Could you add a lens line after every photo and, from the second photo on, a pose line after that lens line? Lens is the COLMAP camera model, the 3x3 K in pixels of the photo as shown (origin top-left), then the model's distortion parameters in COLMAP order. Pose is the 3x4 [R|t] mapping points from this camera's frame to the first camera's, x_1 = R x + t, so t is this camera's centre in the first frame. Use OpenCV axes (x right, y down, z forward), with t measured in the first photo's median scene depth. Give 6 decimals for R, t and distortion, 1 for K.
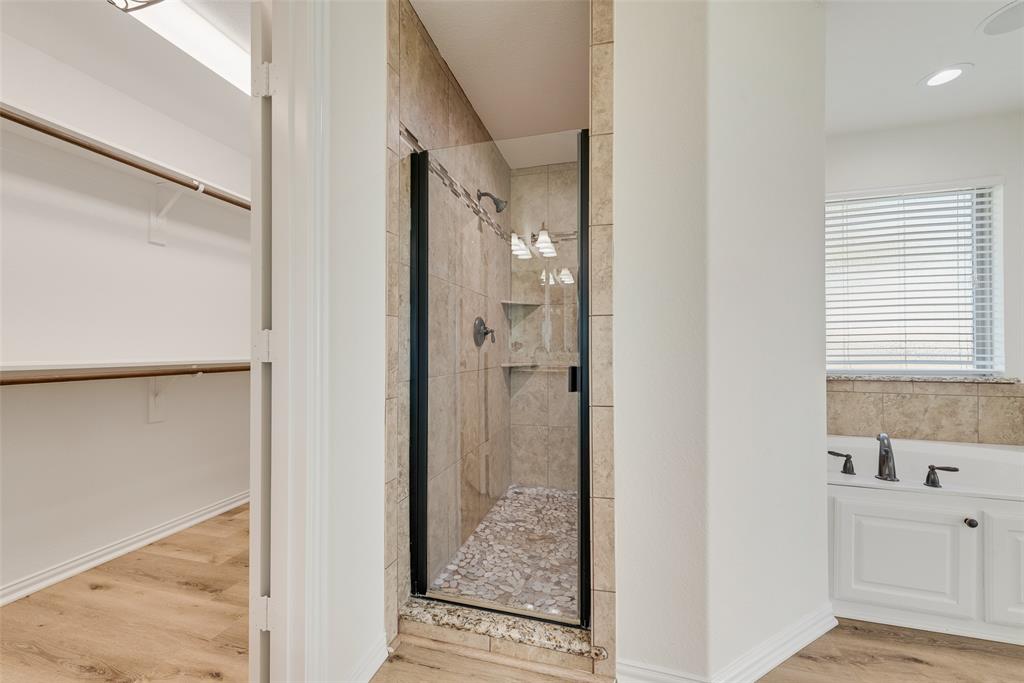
lens RADIAL K [[402.7, 0, 511.1], [0, 402.7, 348.9], [0, 0, 1]] dist [0.017404, -0.004791]
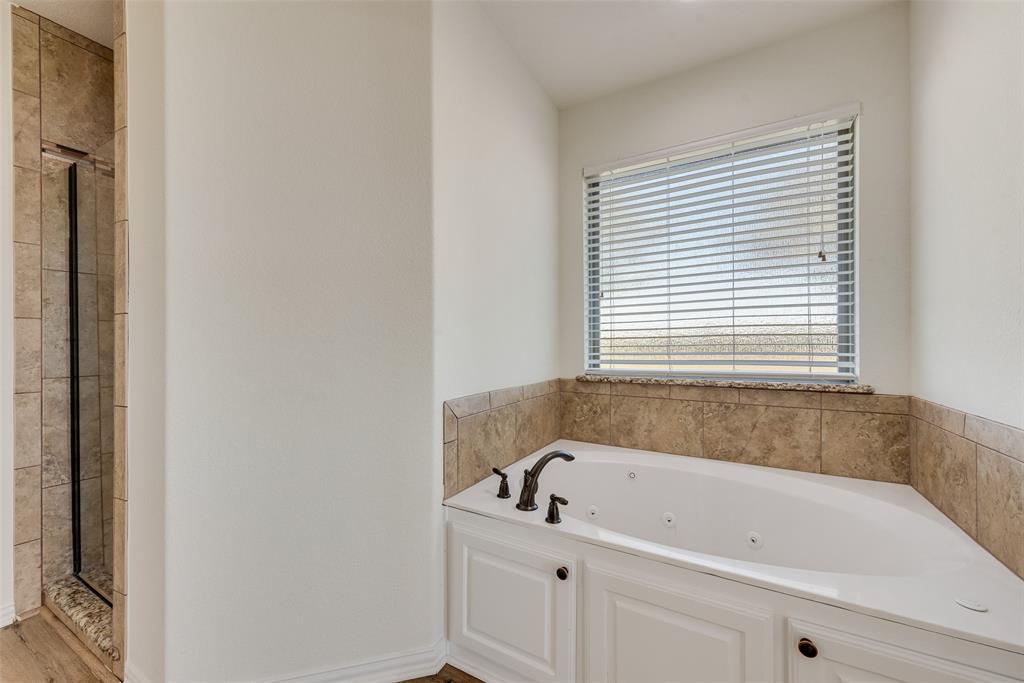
lens RADIAL K [[402.7, 0, 511.1], [0, 402.7, 348.9], [0, 0, 1]] dist [0.017404, -0.004791]
pose [[0.968378, -0.001005, -0.249486, 0.783872], [0.003323, 0.999955, 0.008873, -0.002025], [0.249466, -0.009421, 0.968338, 0.155835]]
